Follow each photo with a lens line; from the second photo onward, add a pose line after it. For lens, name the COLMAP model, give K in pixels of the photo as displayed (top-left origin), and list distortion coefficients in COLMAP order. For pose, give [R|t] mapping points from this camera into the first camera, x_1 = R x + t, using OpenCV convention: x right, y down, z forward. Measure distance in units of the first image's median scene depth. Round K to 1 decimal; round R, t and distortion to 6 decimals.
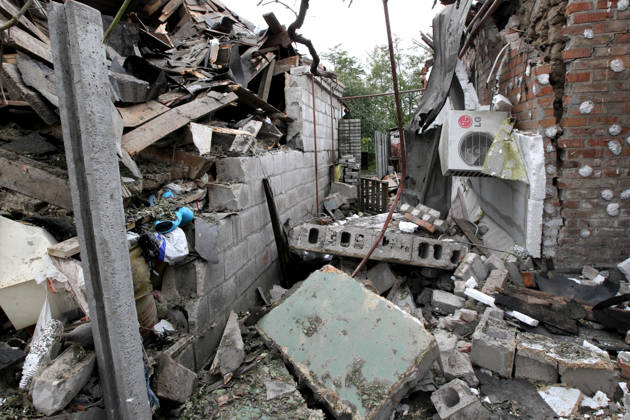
lens RADIAL K [[370.8, 0, 315.0], [0, 370.8, 210.0], [0, 0, 1]] dist [-0.061866, 0.030851]
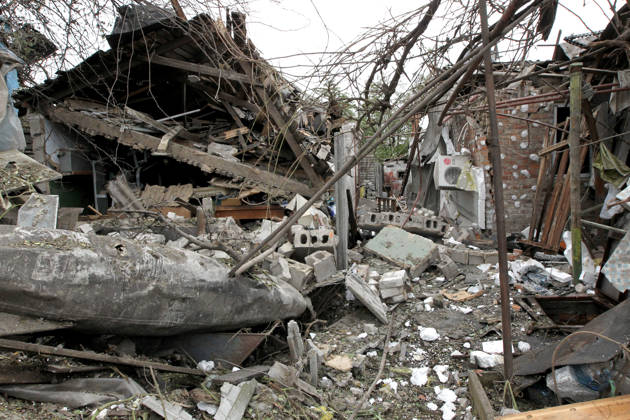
lens RADIAL K [[416.2, 0, 315.0], [0, 416.2, 210.0], [0, 0, 1]] dist [-0.064267, 0.038037]
pose [[0.997536, 0.008478, 0.069638, -0.481999], [-0.002521, 0.996361, -0.085193, 0.223174], [-0.070107, 0.084808, 0.993928, -1.215266]]
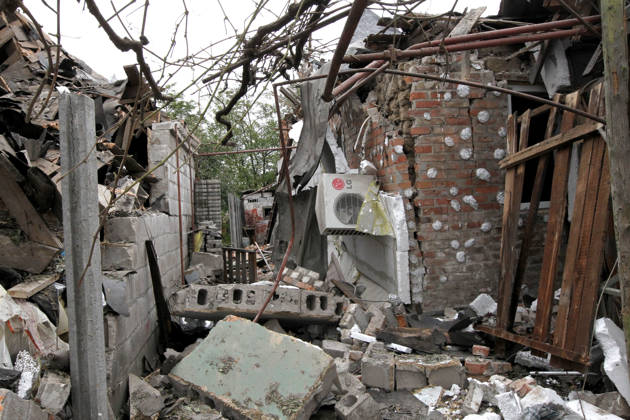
lens RADIAL K [[513.2, 0, 315.0], [0, 513.2, 210.0], [0, 0, 1]] dist [-0.068265, 0.100013]
pose [[0.937411, -0.002898, 0.348214, -0.199934], [0.065435, 0.983618, -0.167970, 0.092748], [-0.342023, 0.180242, 0.922243, -0.396380]]
